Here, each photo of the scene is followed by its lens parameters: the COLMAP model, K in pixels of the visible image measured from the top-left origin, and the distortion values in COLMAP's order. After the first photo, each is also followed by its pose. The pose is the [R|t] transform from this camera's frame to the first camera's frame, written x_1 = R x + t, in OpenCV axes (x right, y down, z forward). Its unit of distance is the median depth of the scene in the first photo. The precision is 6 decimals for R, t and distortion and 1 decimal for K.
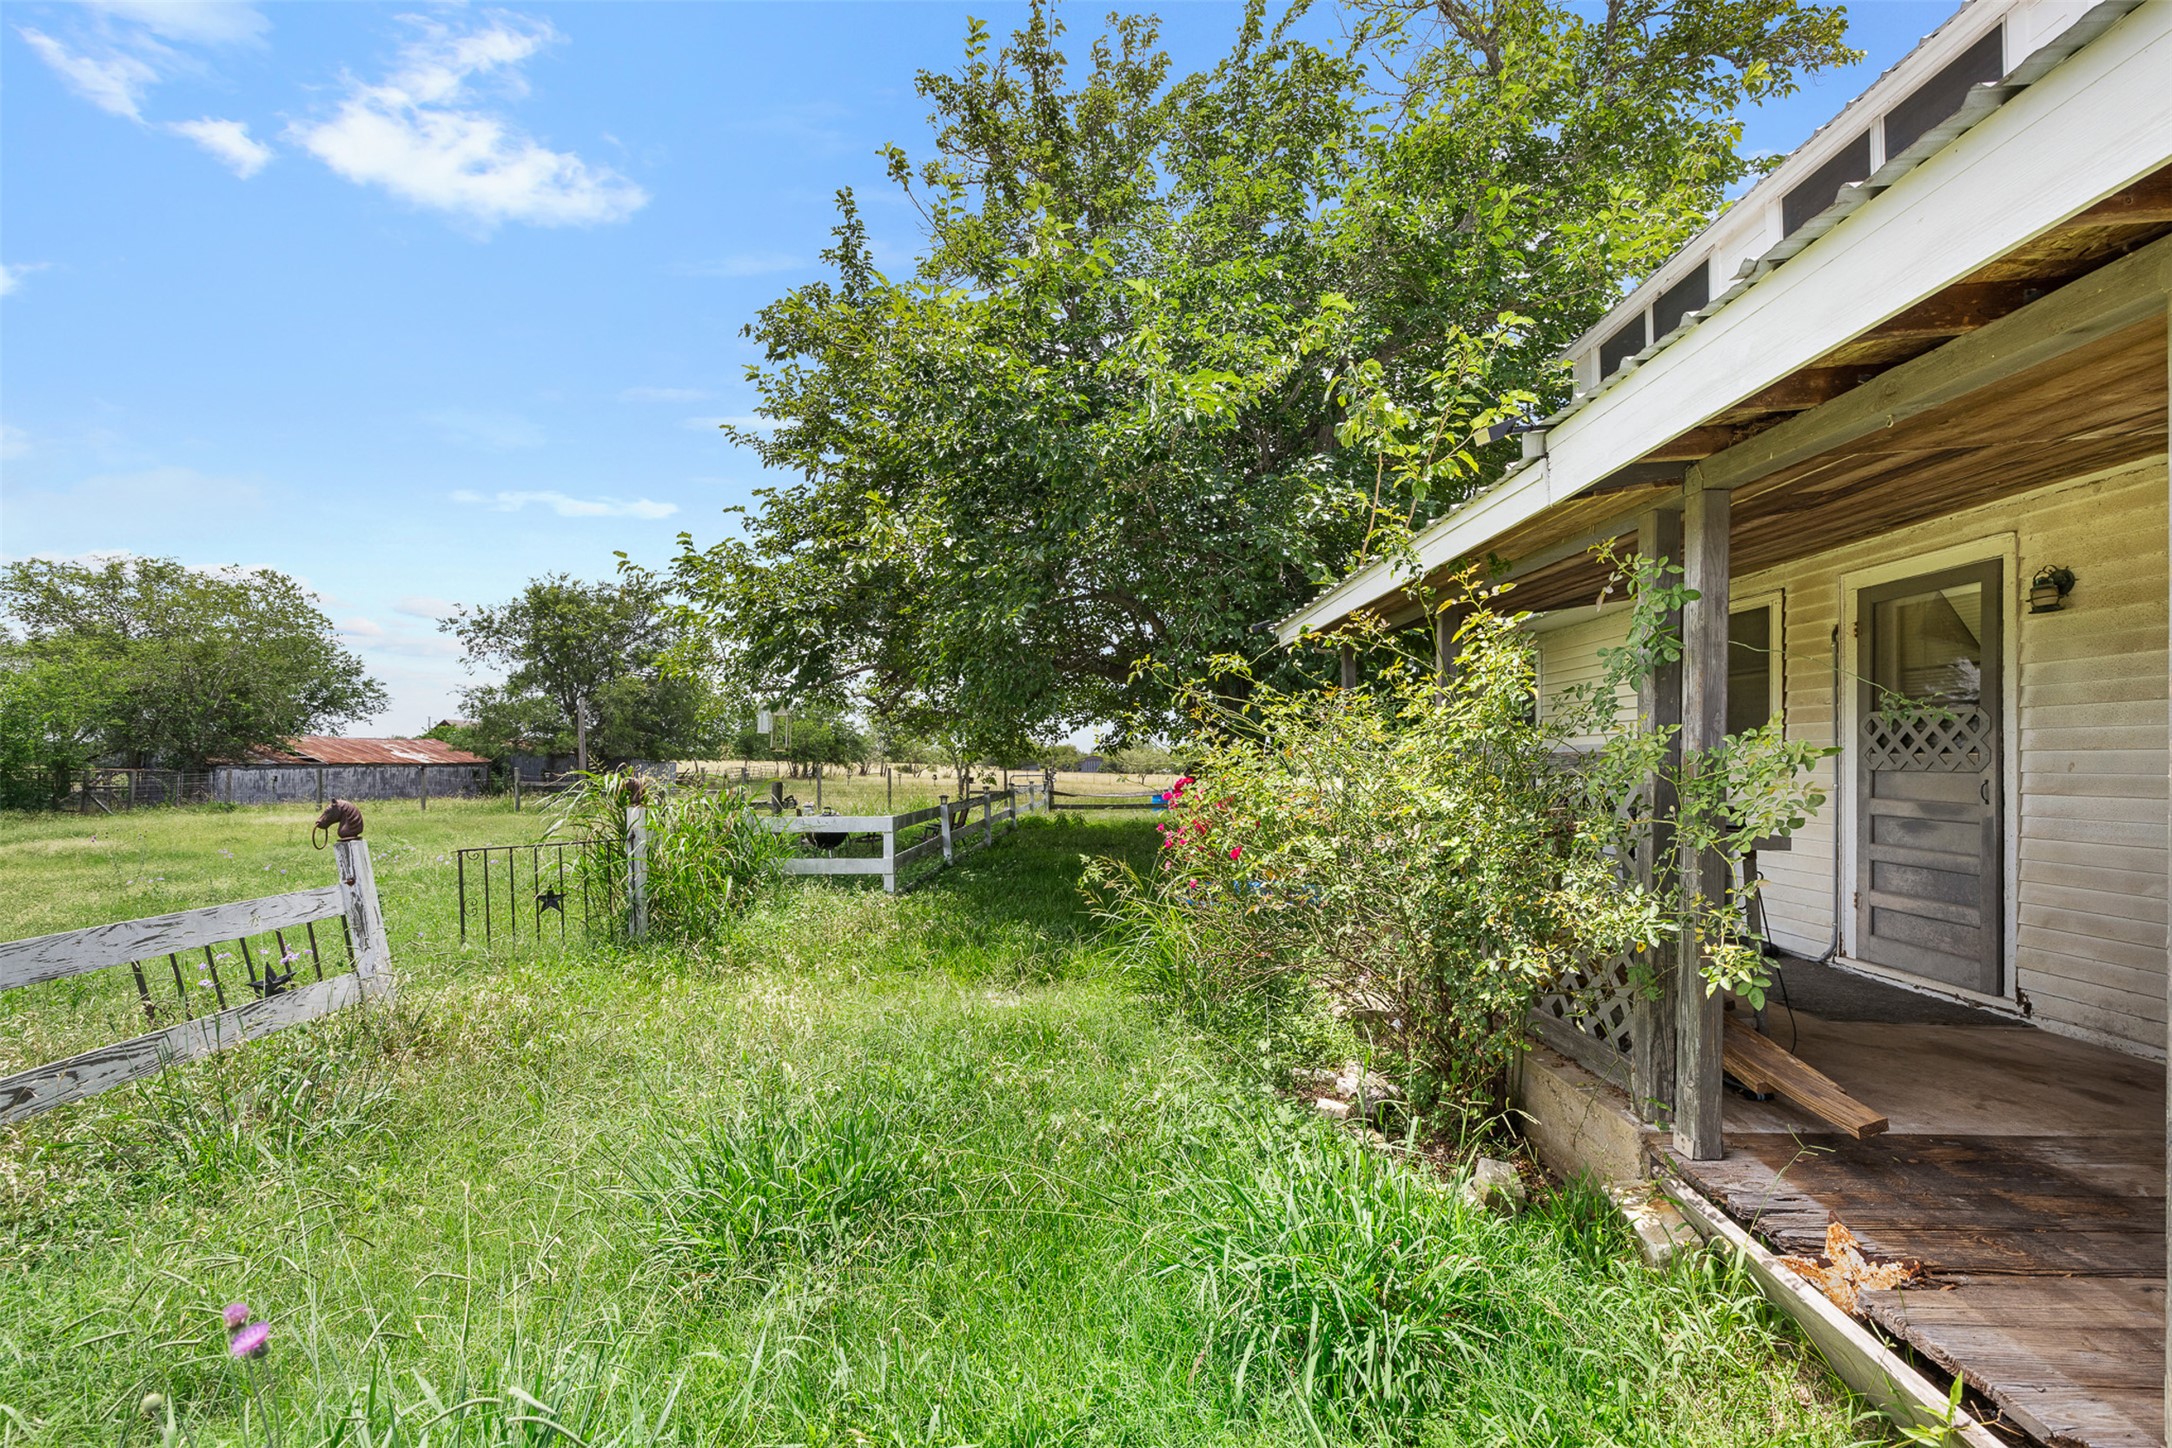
lens RADIAL K [[936.3, 0, 1082.7], [0, 936.3, 732.2], [0, 0, 1]] dist [0.000504, 0.000004]
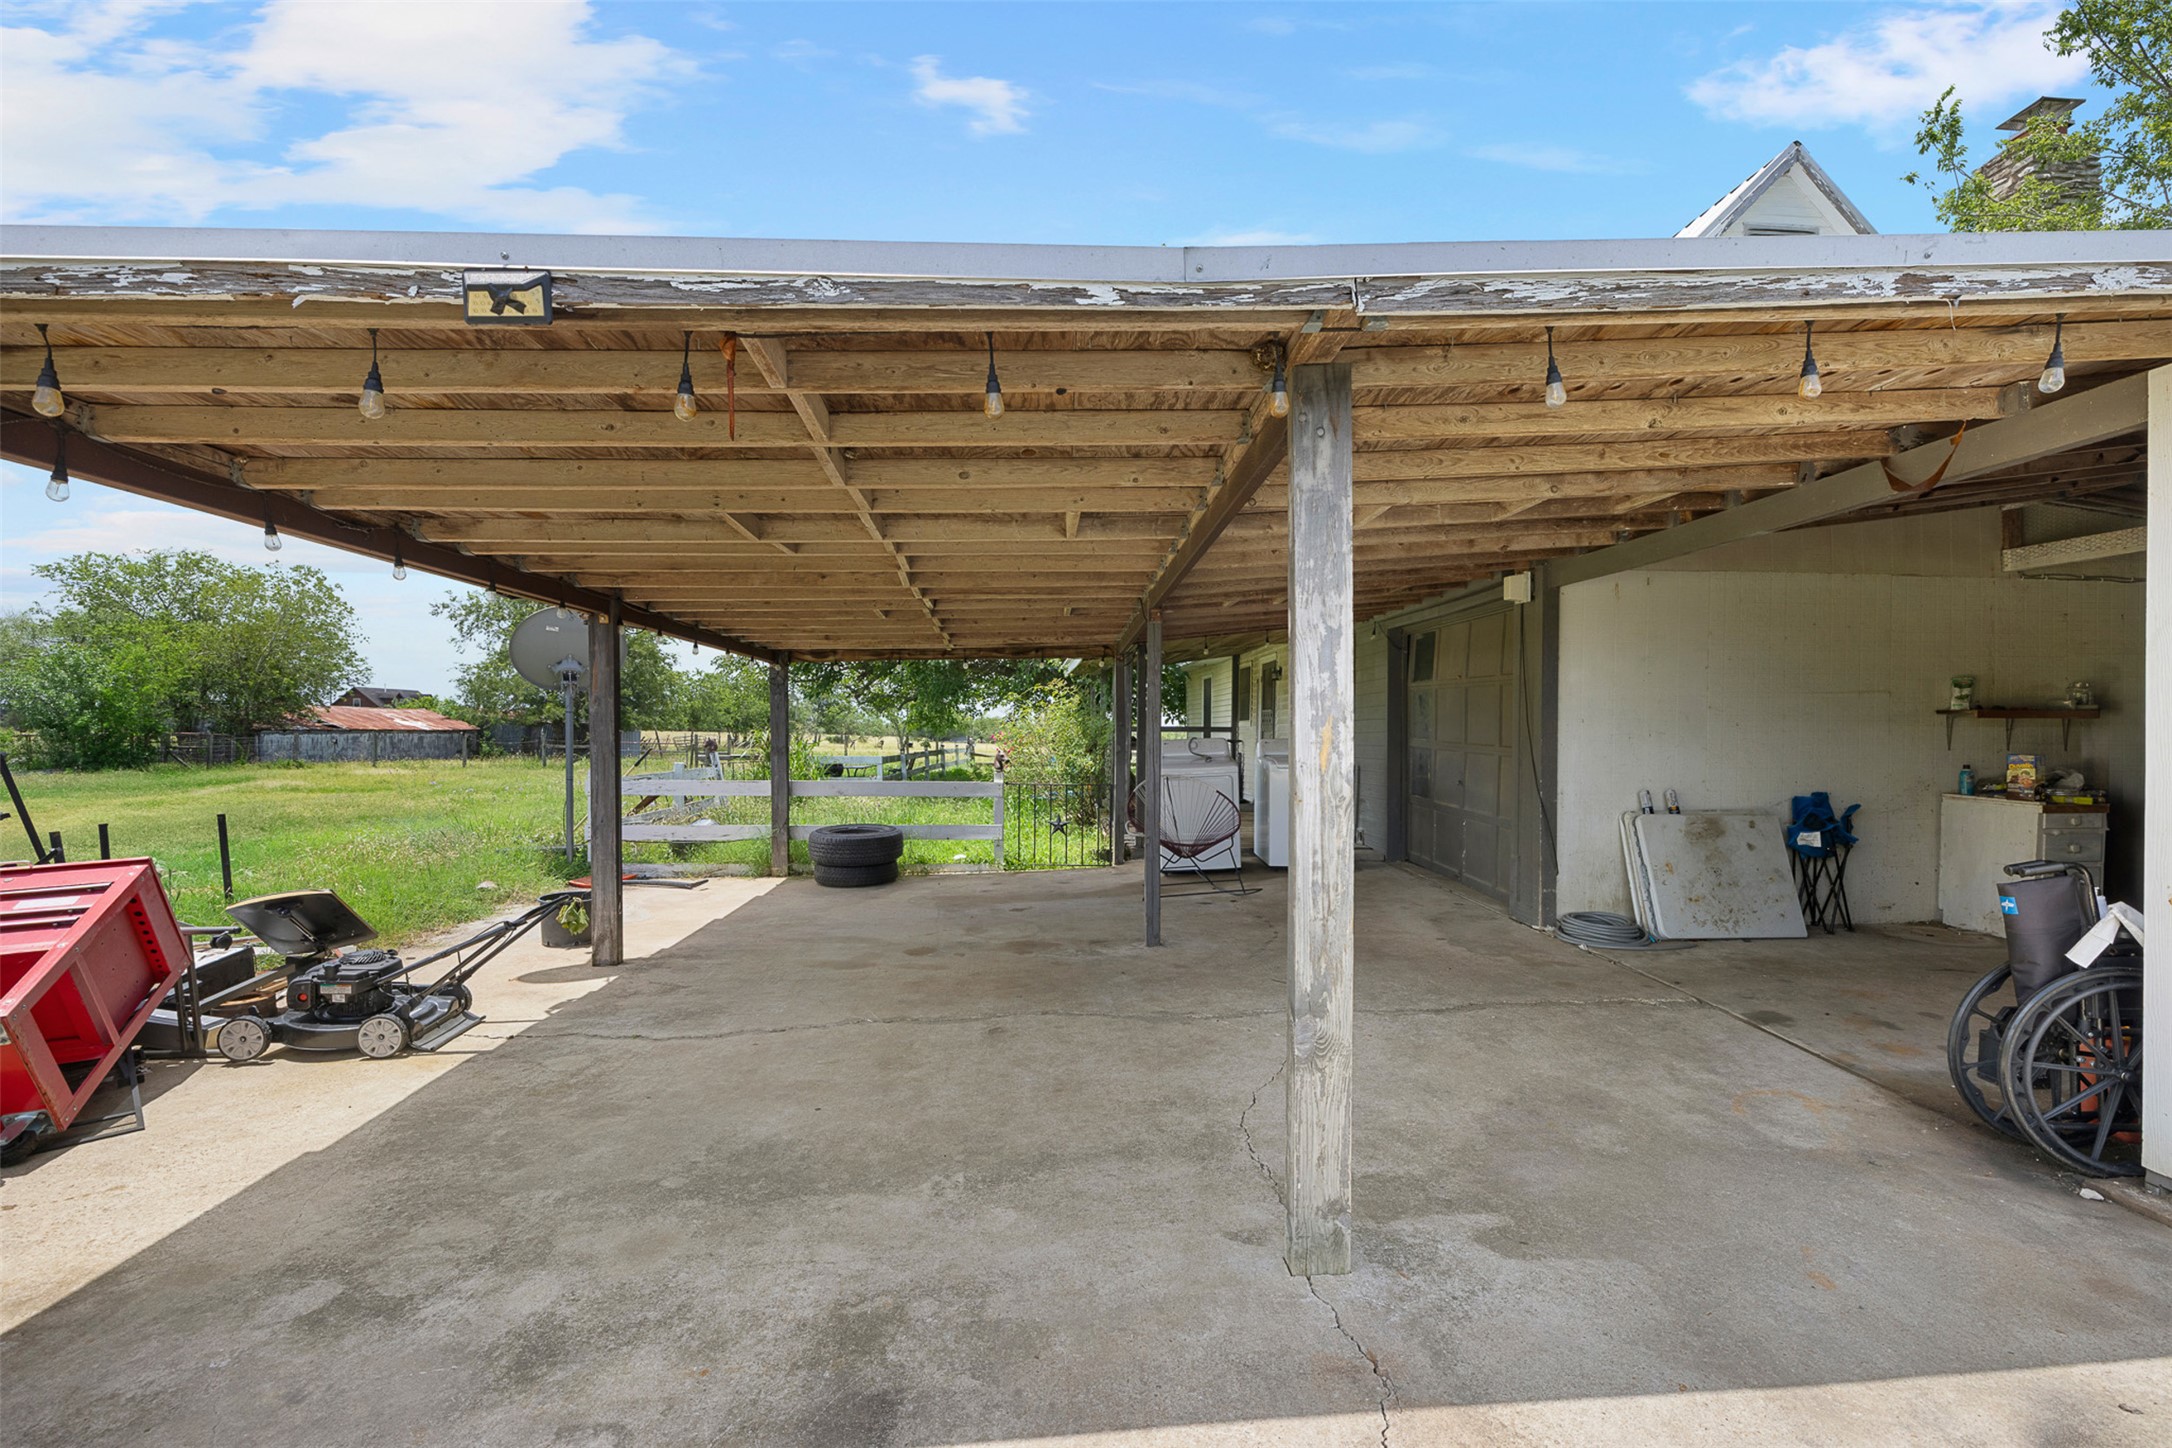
lens RADIAL K [[936.3, 0, 1094.1], [0, 936.3, 722.6], [0, 0, 1]] dist [0.000504, 0.000004]
pose [[0.995840, 0.007221, 0.090835, 0.013697], [-0.008853, 0.999806, 0.017578, -0.004002], [-0.090691, -0.018309, 0.995711, -0.244058]]
